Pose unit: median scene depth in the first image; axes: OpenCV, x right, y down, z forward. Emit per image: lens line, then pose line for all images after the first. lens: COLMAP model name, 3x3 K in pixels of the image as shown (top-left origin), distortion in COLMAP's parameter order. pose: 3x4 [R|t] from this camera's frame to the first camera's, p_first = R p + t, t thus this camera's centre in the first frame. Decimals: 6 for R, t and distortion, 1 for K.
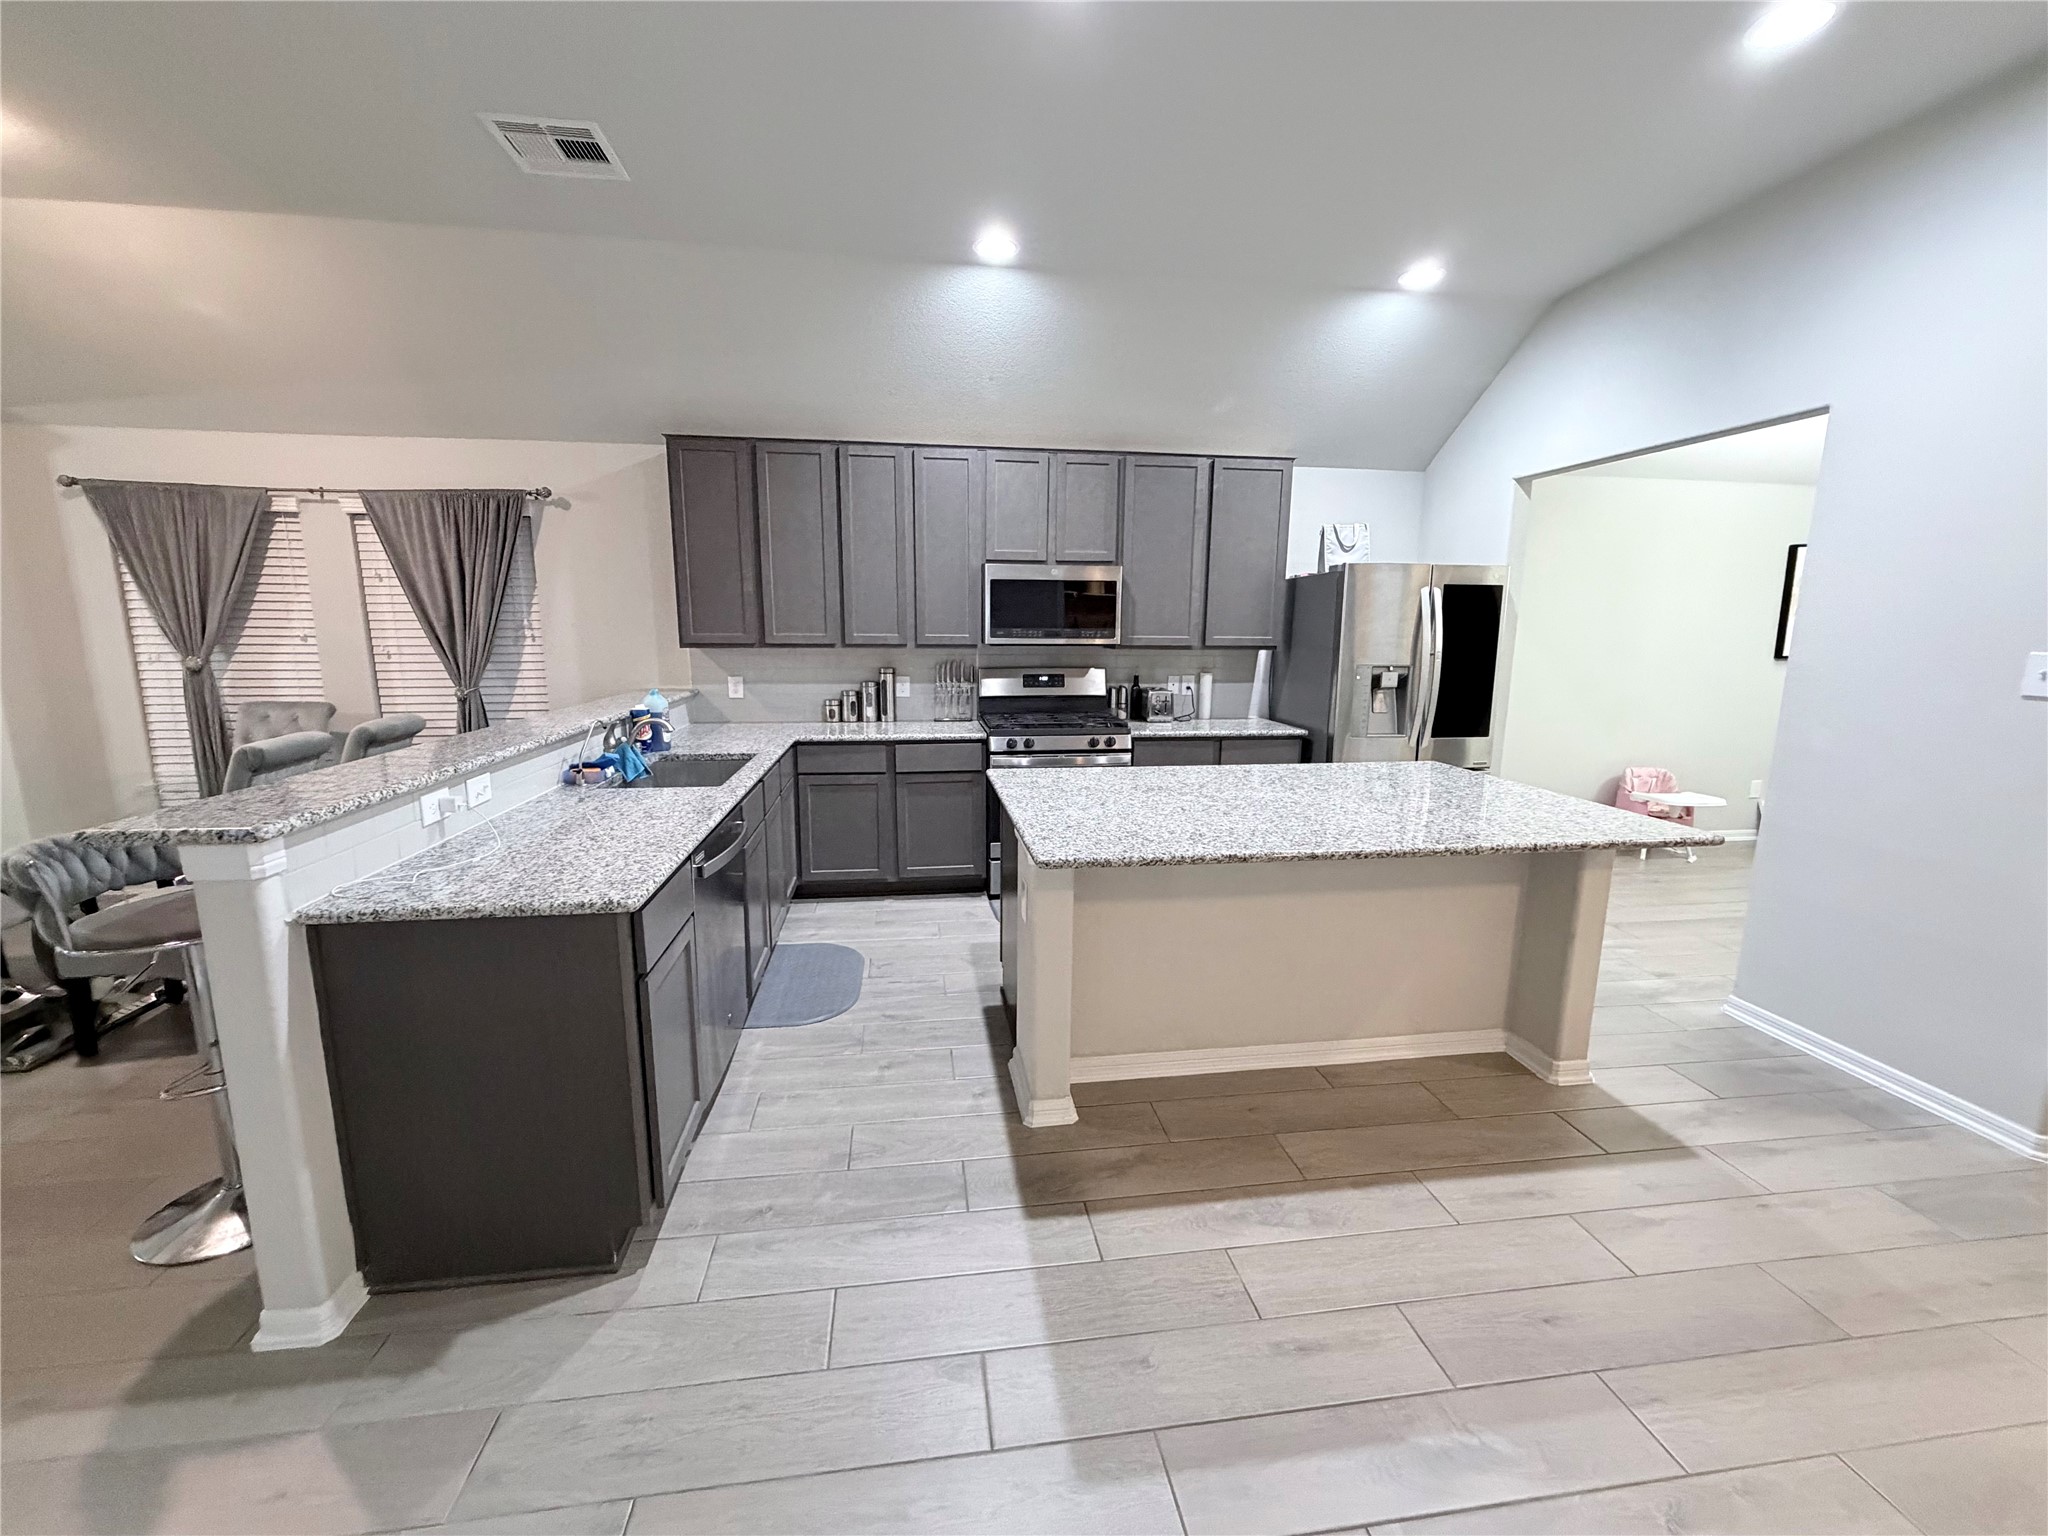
lens RADIAL K [[814.7, 0, 1015.1], [0, 814.7, 766.0], [0, 0, 1]] dist [-0.001064, -0.000206]
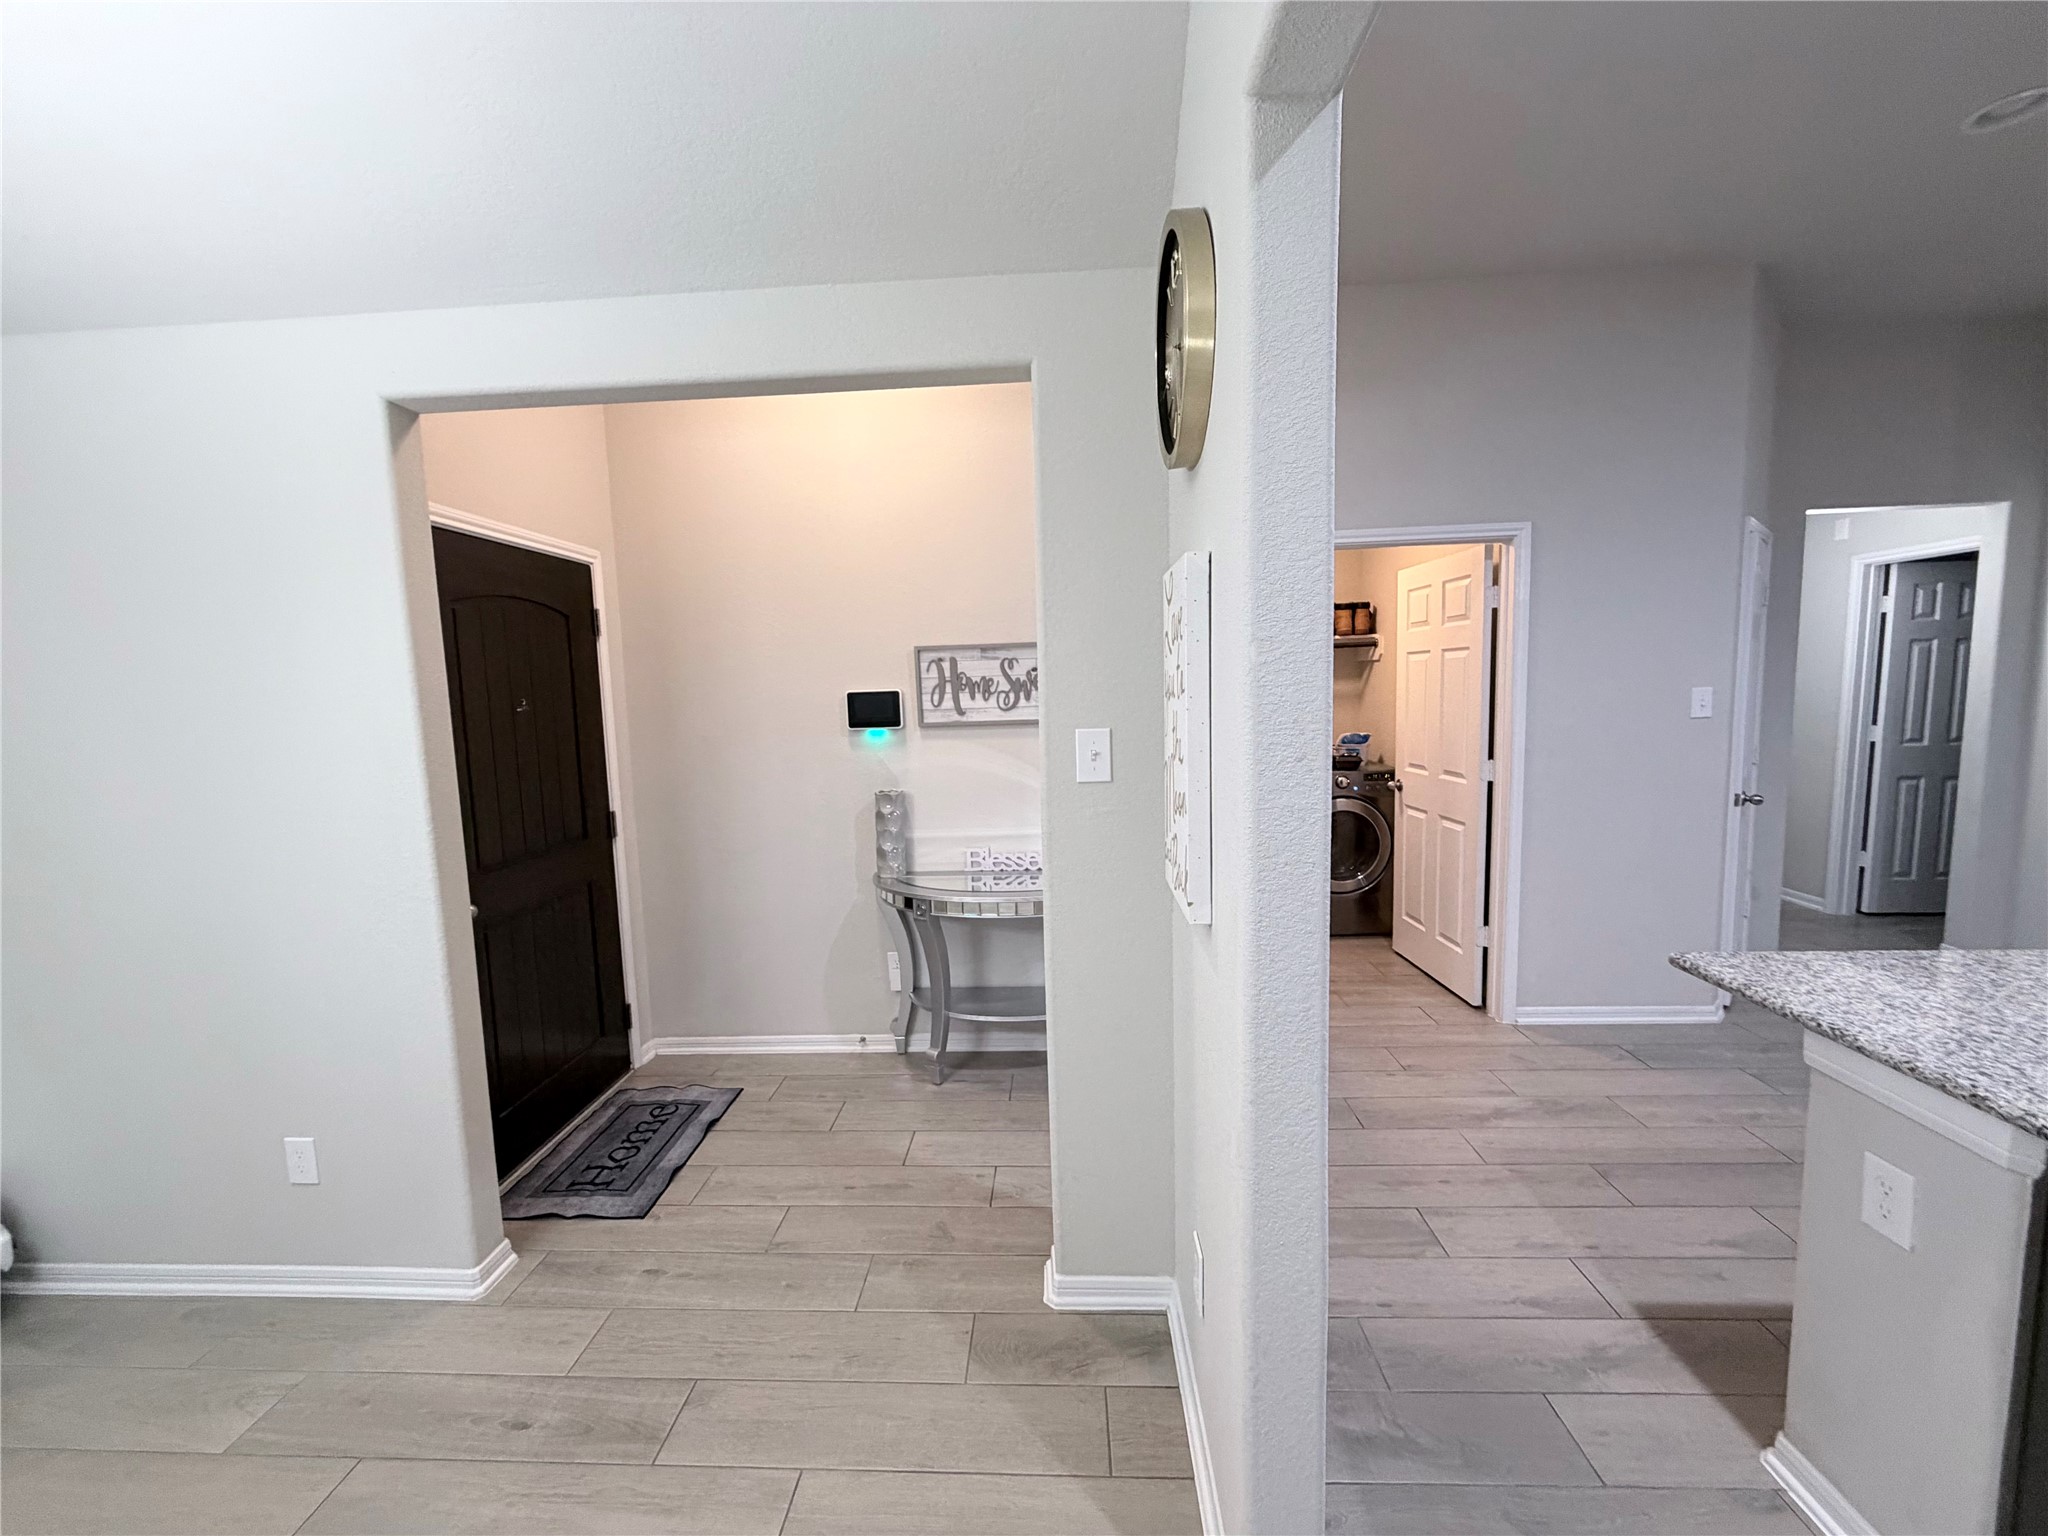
lens RADIAL K [[814.7, 0, 1018.6], [0, 814.7, 767.2], [0, 0, 1]] dist [-0.001064, -0.000206]
pose [[-0.982476, 0.006780, 0.186267, 0.699331], [0.058317, 0.960347, 0.272641, -0.171512], [-0.177032, 0.278725, -0.943913, 0.938290]]
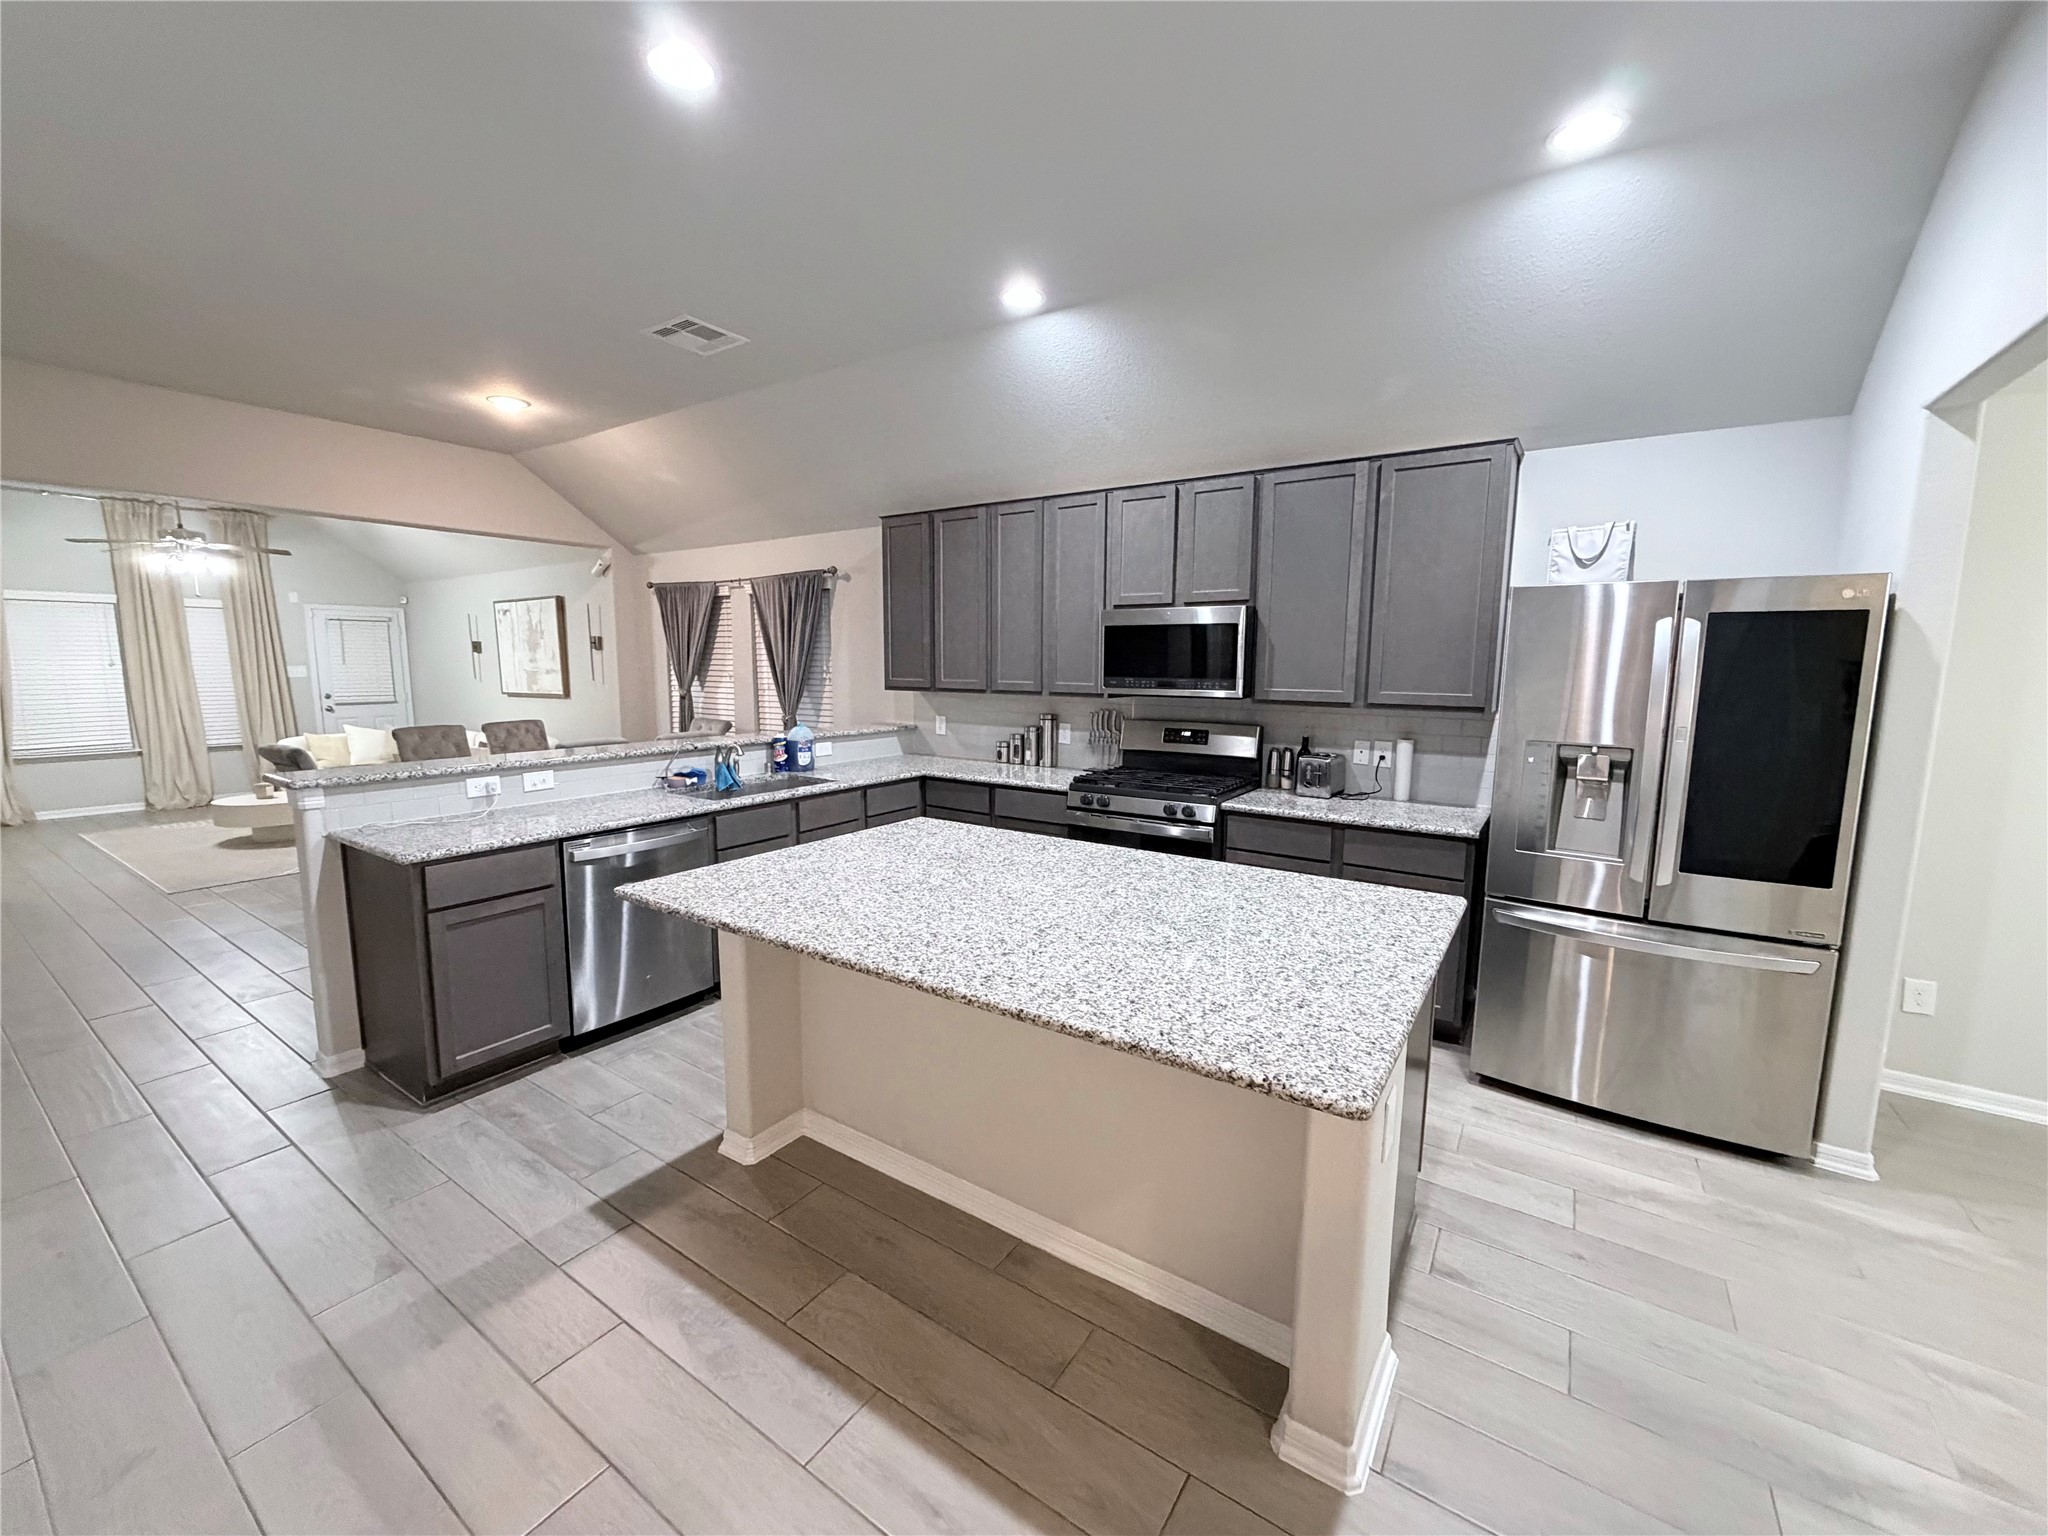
lens RADIAL K [[814.7, 0, 1021.7], [0, 814.7, 765.6], [0, 0, 1]] dist [-0.001064, -0.000206]
pose [[0.744698, 0.084472, -0.662034, 0.542472], [-0.117942, 0.993003, -0.005967, -0.051019], [0.656898, 0.082525, 0.749450, 0.240822]]
